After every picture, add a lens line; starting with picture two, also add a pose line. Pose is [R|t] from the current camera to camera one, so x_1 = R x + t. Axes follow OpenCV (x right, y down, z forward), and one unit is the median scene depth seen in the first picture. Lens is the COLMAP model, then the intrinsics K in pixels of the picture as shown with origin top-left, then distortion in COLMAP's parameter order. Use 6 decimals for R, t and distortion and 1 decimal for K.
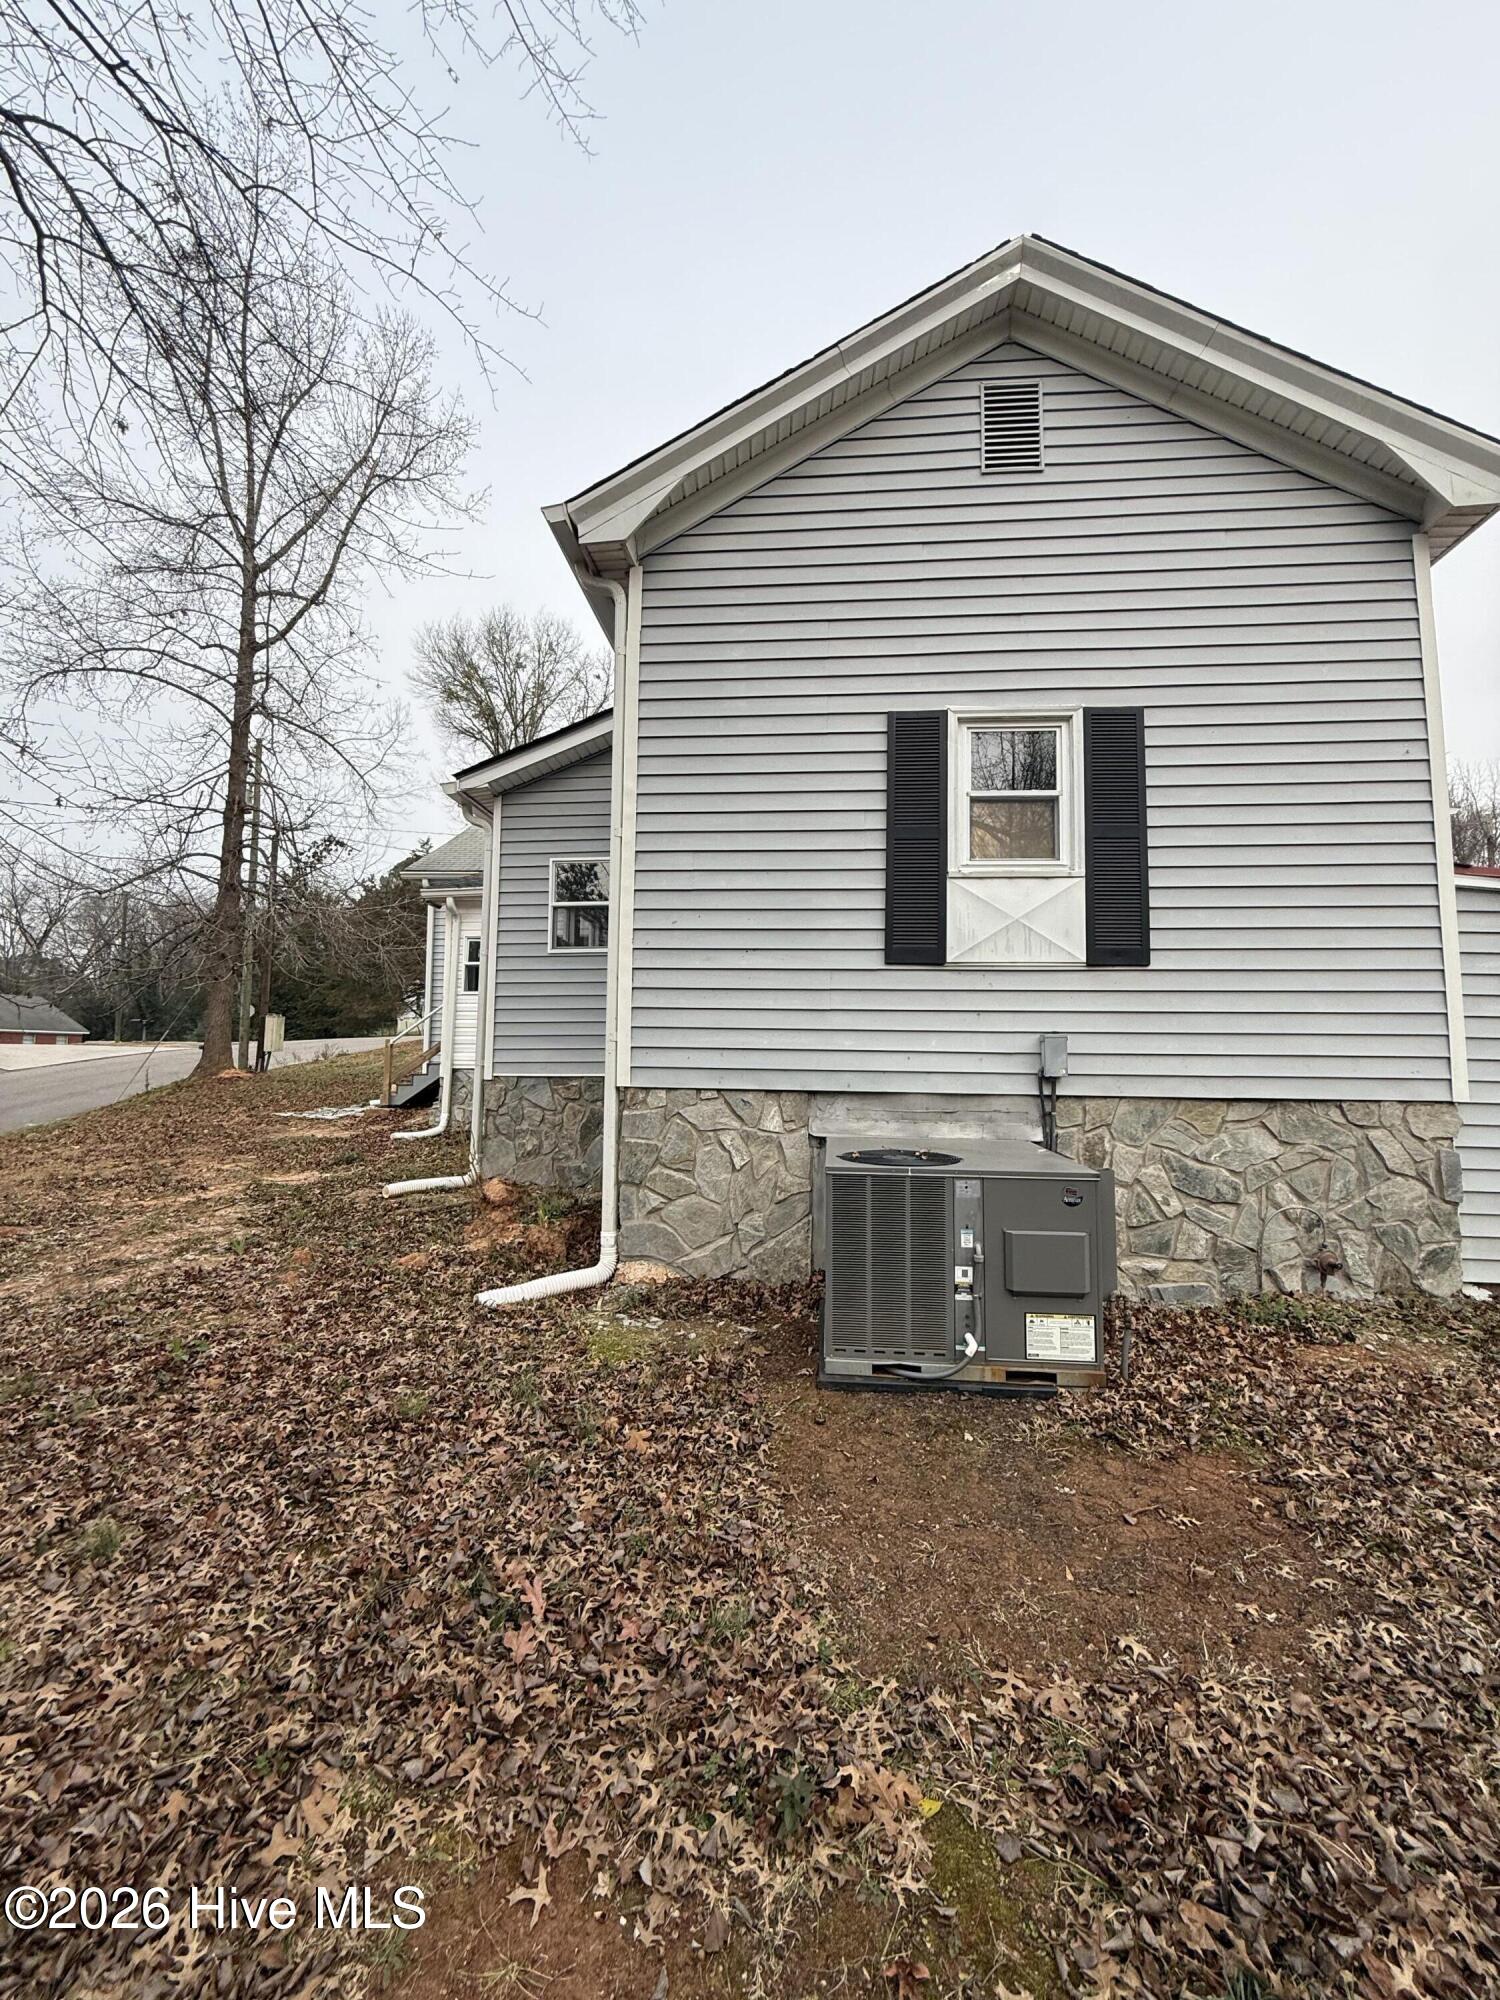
lens RADIAL K [[800.2, 0, 750.0], [0, 800.2, 1000.0], [0, 0, 1]] dist [-0.001621, 0.000032]
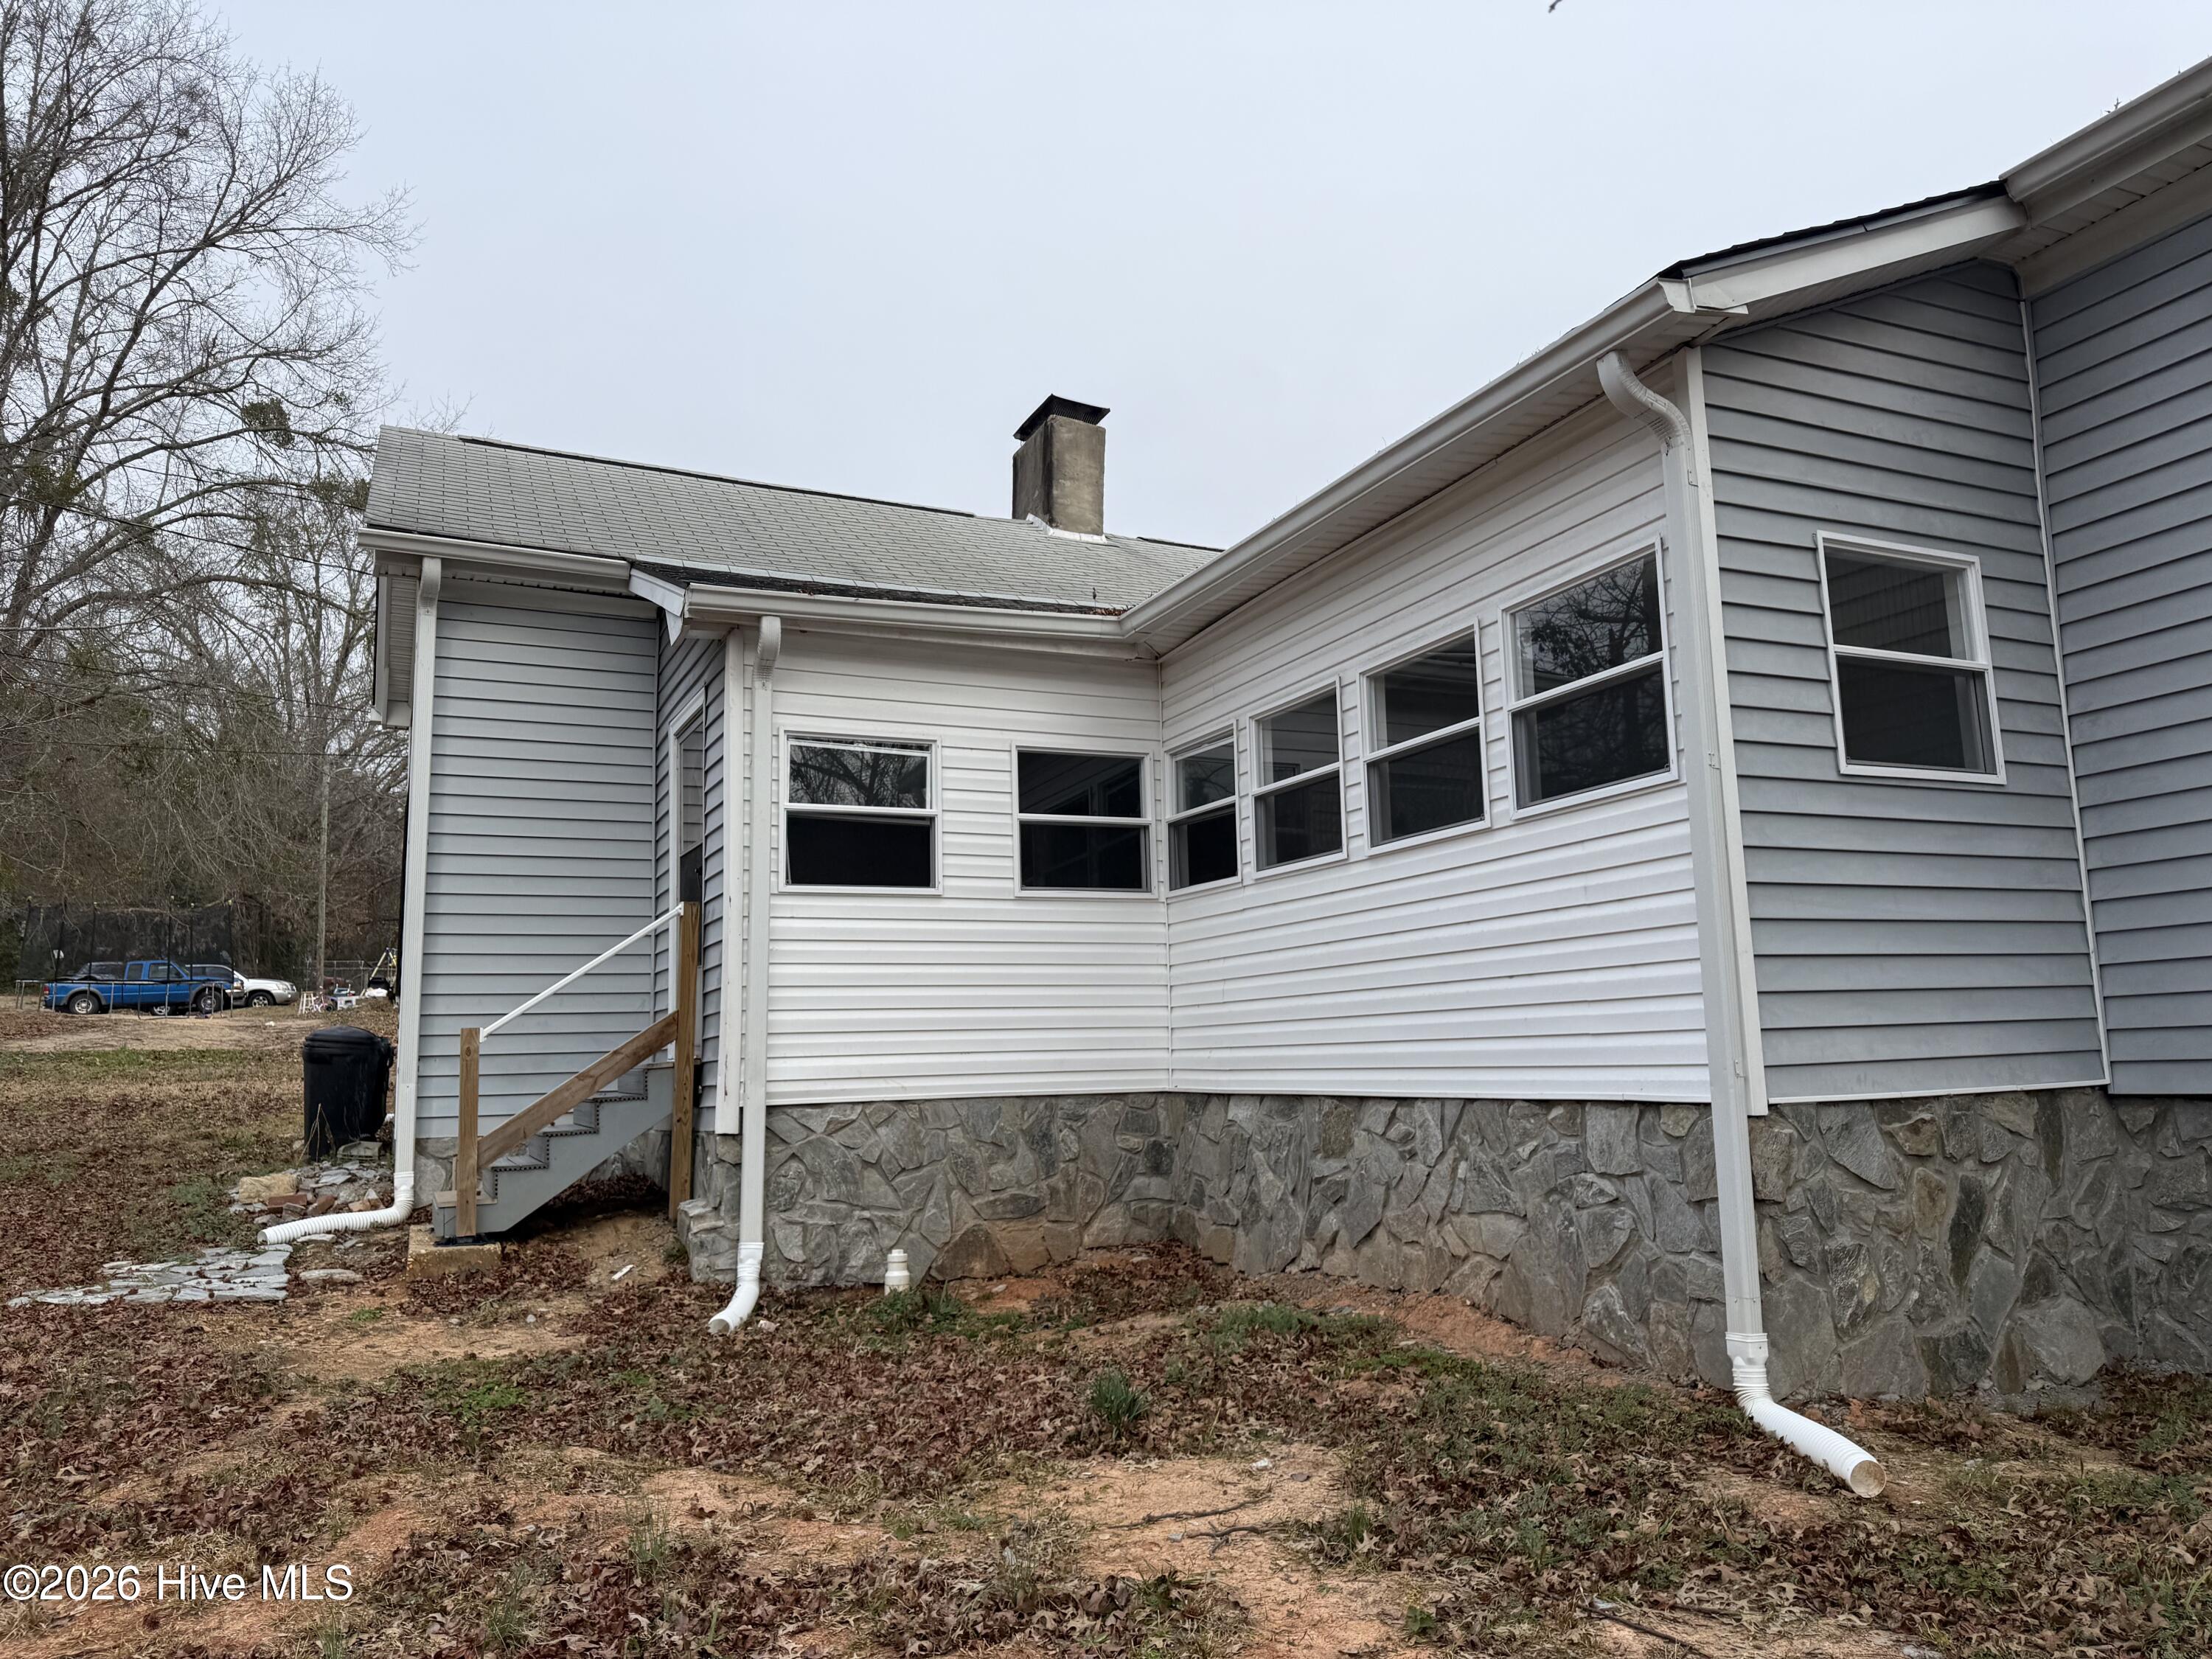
lens RADIAL K [[1560.1, 0, 1096.1], [0, 1560.1, 836.8], [0, 0, 1]] dist [0.028469, -0.033930]
pose [[0.871018, 0.047378, 0.488961, -0.934545], [-0.009330, 0.996754, -0.079959, 0.035670], [-0.491162, 0.065084, 0.868633, 0.534979]]
